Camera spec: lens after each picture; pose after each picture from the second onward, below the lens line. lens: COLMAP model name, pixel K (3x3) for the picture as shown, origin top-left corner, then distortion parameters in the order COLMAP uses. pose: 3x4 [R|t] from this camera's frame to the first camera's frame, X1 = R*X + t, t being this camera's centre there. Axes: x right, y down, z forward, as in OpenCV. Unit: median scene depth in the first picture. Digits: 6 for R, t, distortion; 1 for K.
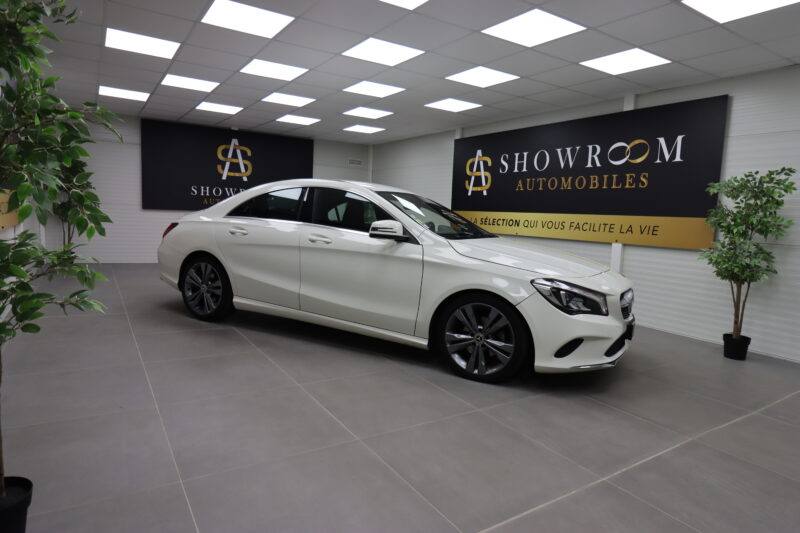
lens RADIAL K [[470.5, 0, 398.9], [0, 470.5, 262.9], [0, 0, 1]] dist [0.006115, -0.007209]
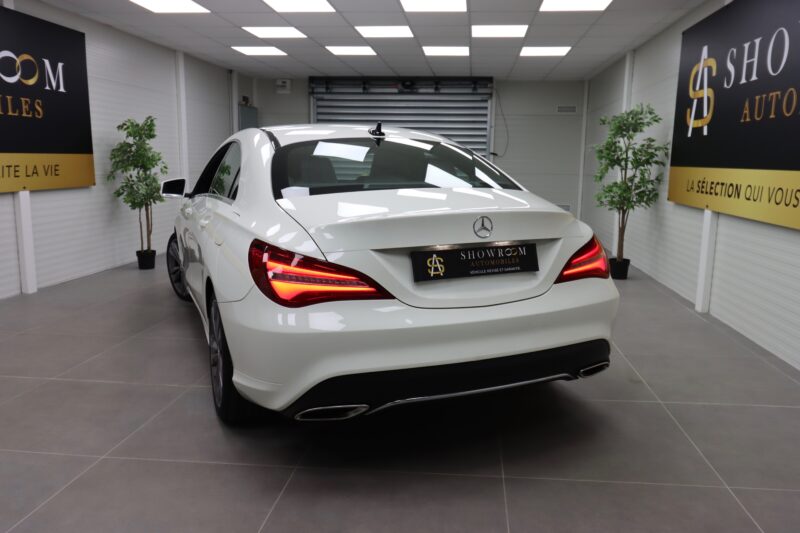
lens RADIAL K [[609.6, 0, 403.7], [0, 609.6, 255.1], [0, 0, 1]] dist [0.014783, -0.012868]
pose [[0.772469, 0.076562, -0.630421, 0.434564], [-0.057994, 0.997063, 0.050027, -0.035196], [0.632399, -0.002083, 0.774640, 0.342592]]
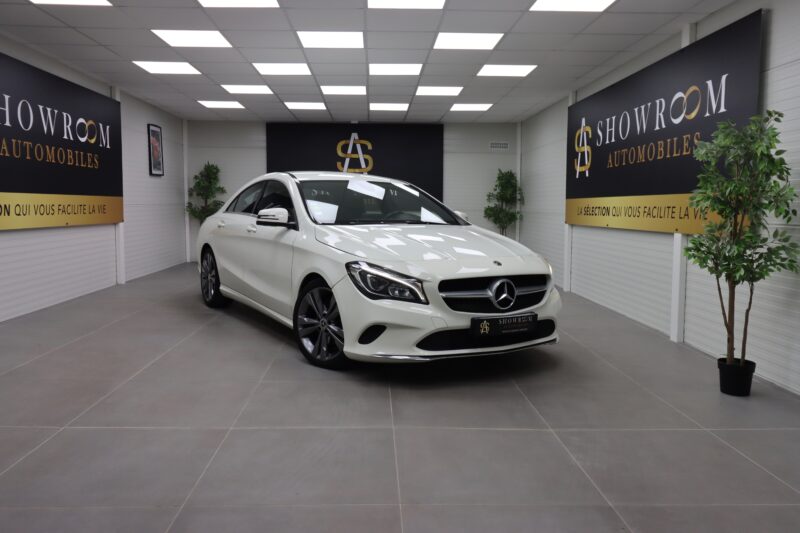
lens RADIAL K [[628.3, 0, 397.0], [0, 628.3, 265.9], [0, 0, 1]] dist [0.014867, -0.011477]
pose [[0.858694, 0.011533, -0.512358, 0.536376], [-0.025032, 0.999497, -0.019455, 0.033600], [0.511876, 0.029532, 0.858551, -0.030883]]
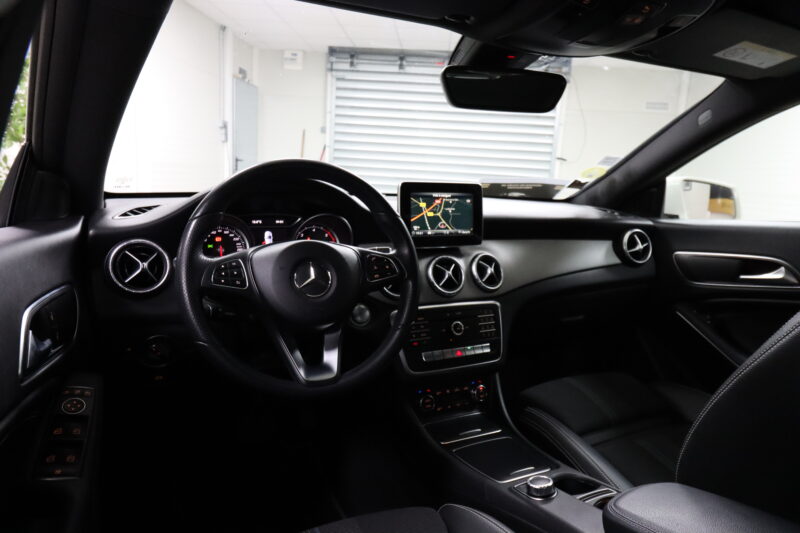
lens RADIAL K [[514.2, 0, 403.5], [0, 514.2, 259.1], [0, 0, 1]] dist [0.003035, 0.000949]
pose [[0.810304, 0.108778, -0.575826, -0.097667], [-0.091502, 0.994054, 0.059022, -0.064358], [0.578823, 0.004864, 0.815439, 0.716710]]
